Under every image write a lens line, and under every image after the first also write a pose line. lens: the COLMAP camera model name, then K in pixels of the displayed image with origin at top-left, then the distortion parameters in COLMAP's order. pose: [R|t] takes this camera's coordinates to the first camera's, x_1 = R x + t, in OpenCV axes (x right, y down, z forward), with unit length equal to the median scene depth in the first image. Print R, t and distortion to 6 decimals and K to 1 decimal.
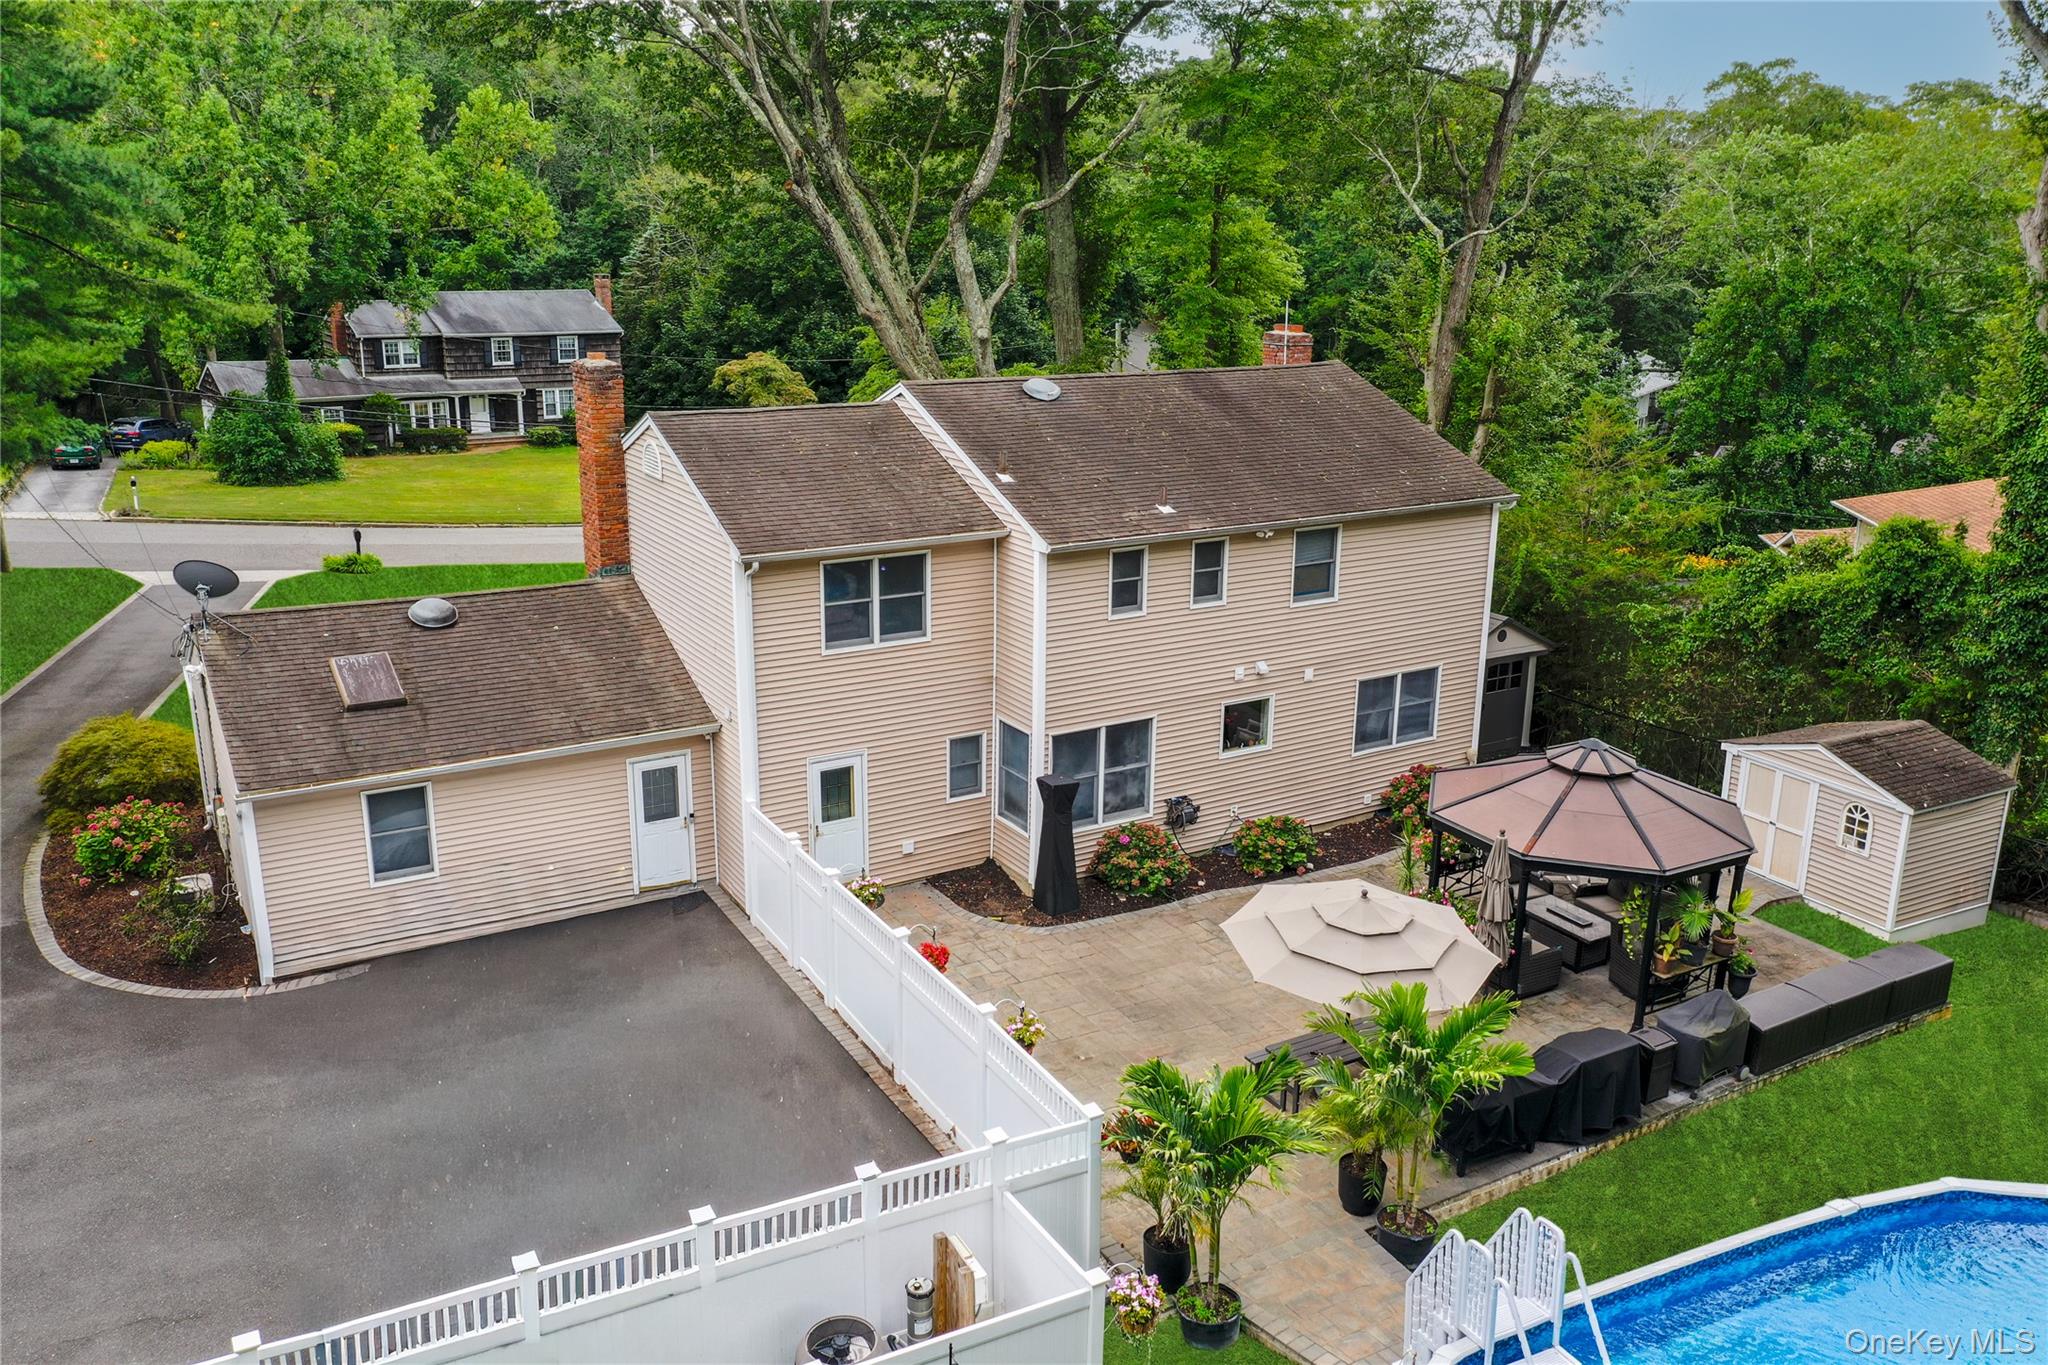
lens RADIAL K [[1662.1, 0, 1024.0], [0, 1662.1, 682.5], [0, 0, 1]] dist [0.032022, -0.007660]
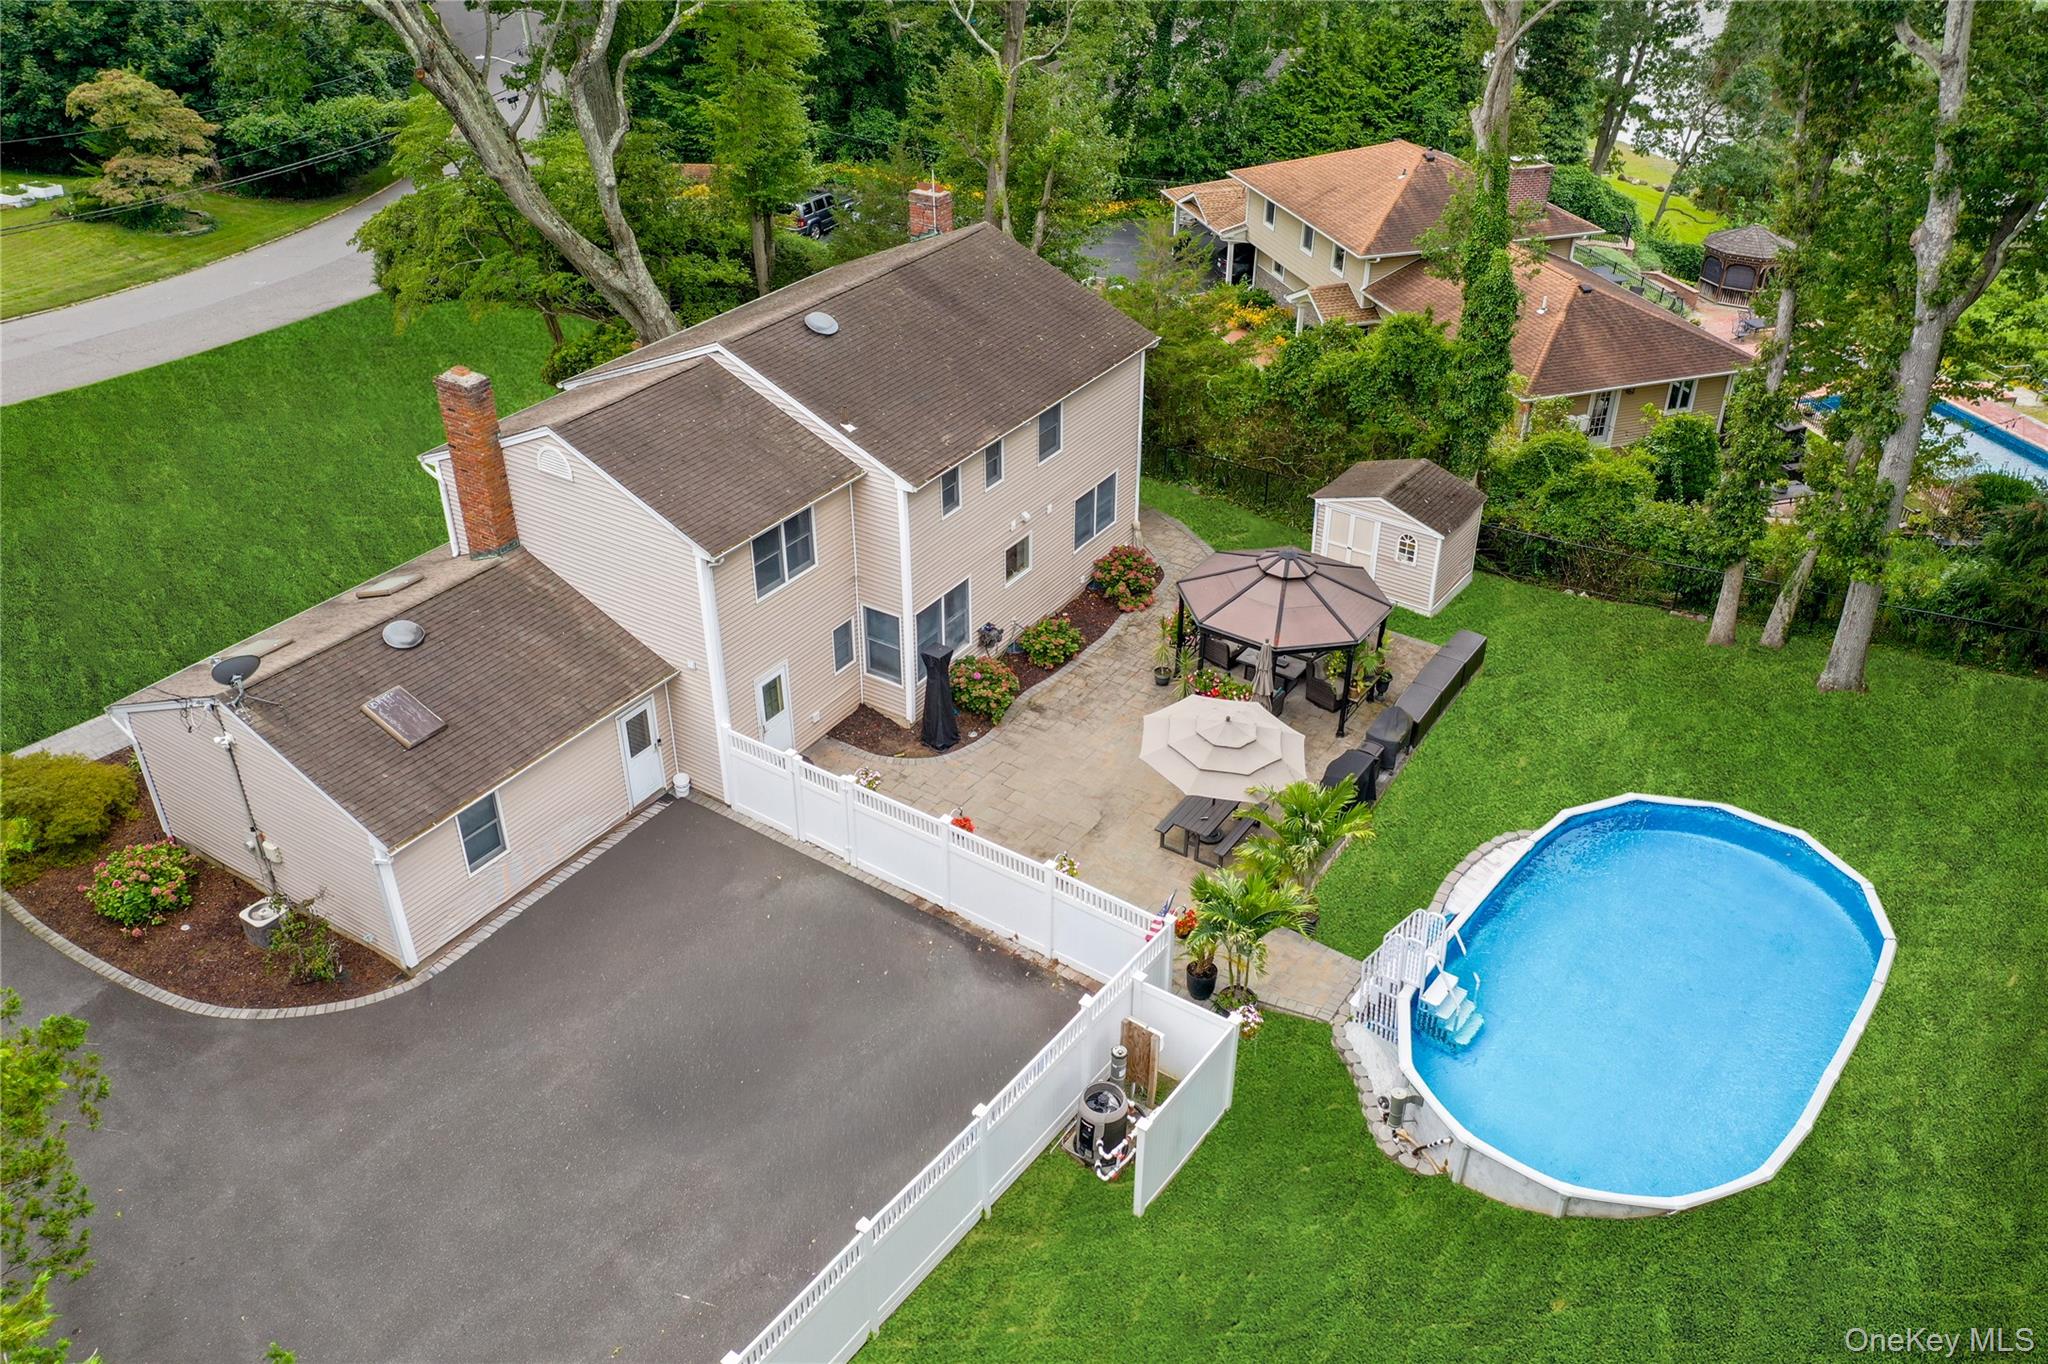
lens RADIAL K [[1662.1, 0, 1024.0], [0, 1662.1, 682.0], [0, 0, 1]] dist [0.032022, -0.007660]
pose [[0.895491, -0.245127, 0.371496, -0.397663], [0.129327, 0.941965, 0.309801, -0.306549], [-0.425877, -0.229379, 0.875222, -0.198355]]
